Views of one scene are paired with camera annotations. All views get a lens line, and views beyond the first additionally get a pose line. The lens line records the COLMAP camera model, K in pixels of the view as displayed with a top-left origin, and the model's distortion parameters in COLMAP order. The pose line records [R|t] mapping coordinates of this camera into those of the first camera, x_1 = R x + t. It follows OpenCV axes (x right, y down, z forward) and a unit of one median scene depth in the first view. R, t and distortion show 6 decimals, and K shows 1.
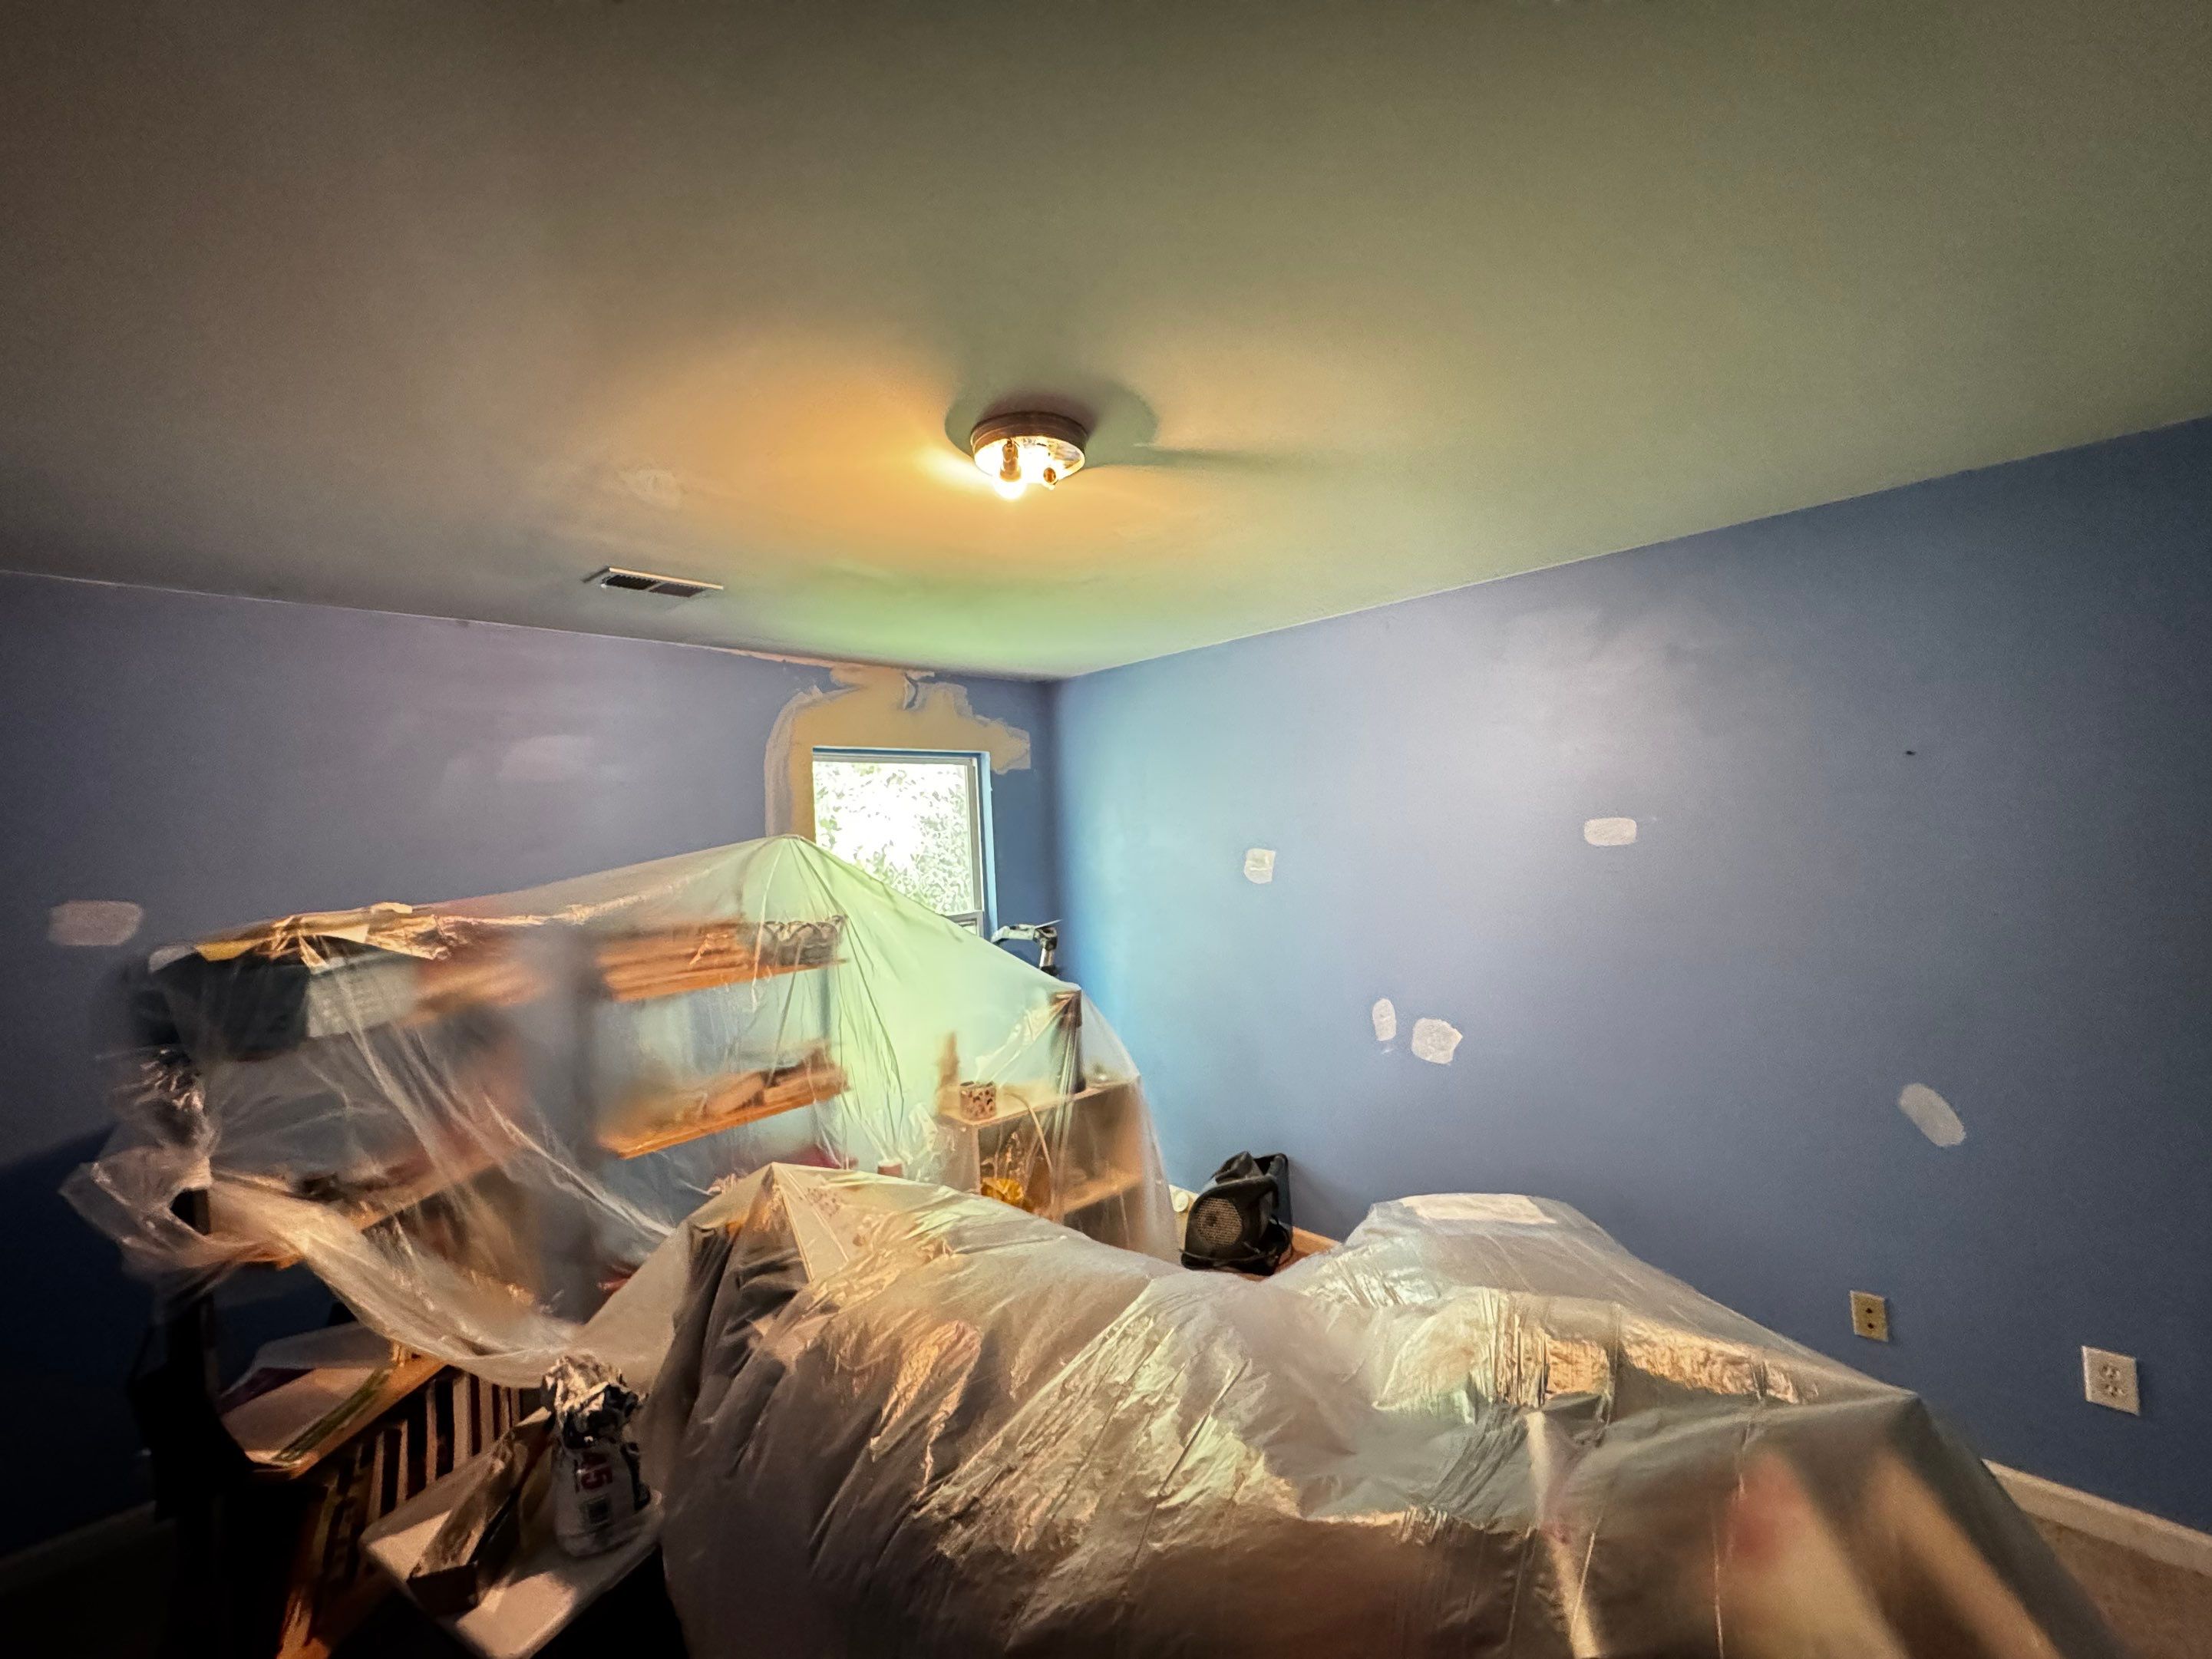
lens RADIAL K [[896.2, 0, 1112.0], [0, 896.2, 824.1], [0, 0, 1]] dist [-0.009732, 0.001784]
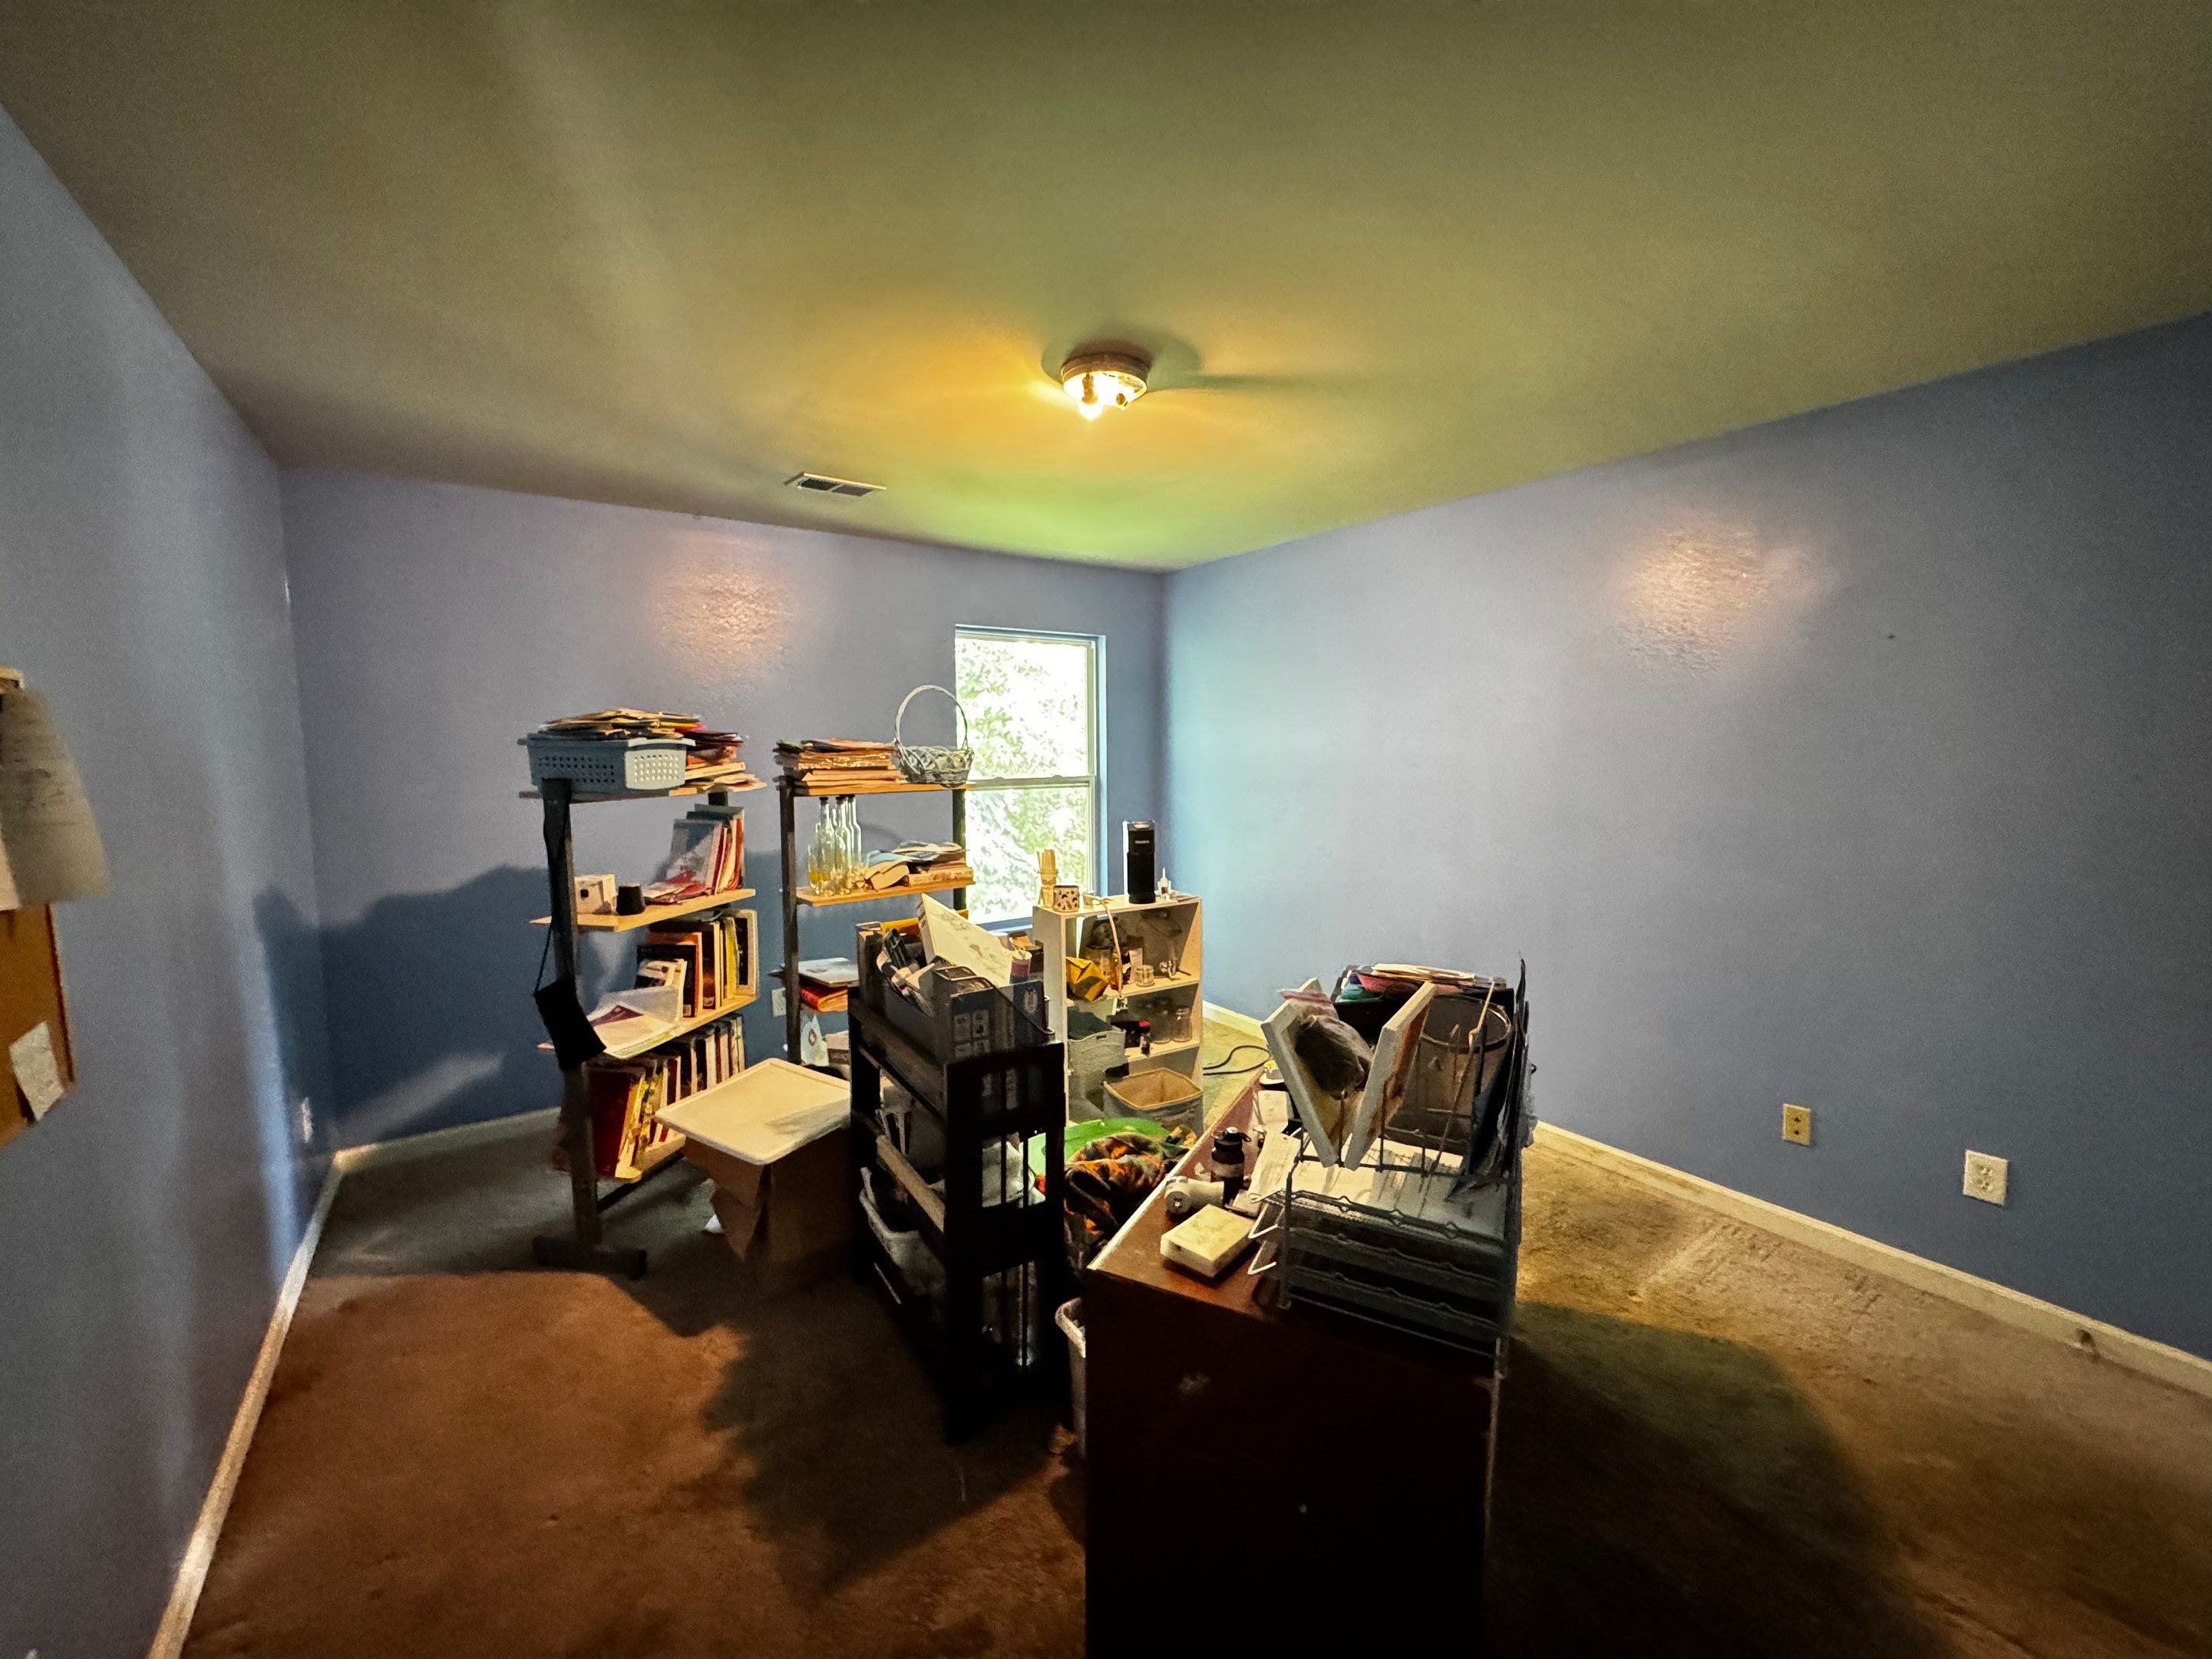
lens RADIAL K [[896.2, 0, 1101.1], [0, 896.2, 825.3], [0, 0, 1]] dist [-0.009732, 0.001784]
pose [[0.983847, 0.057987, -0.169362, 0.128580], [-0.039896, 0.993314, 0.108332, 0.072772], [0.174511, -0.099825, 0.979582, -0.282985]]
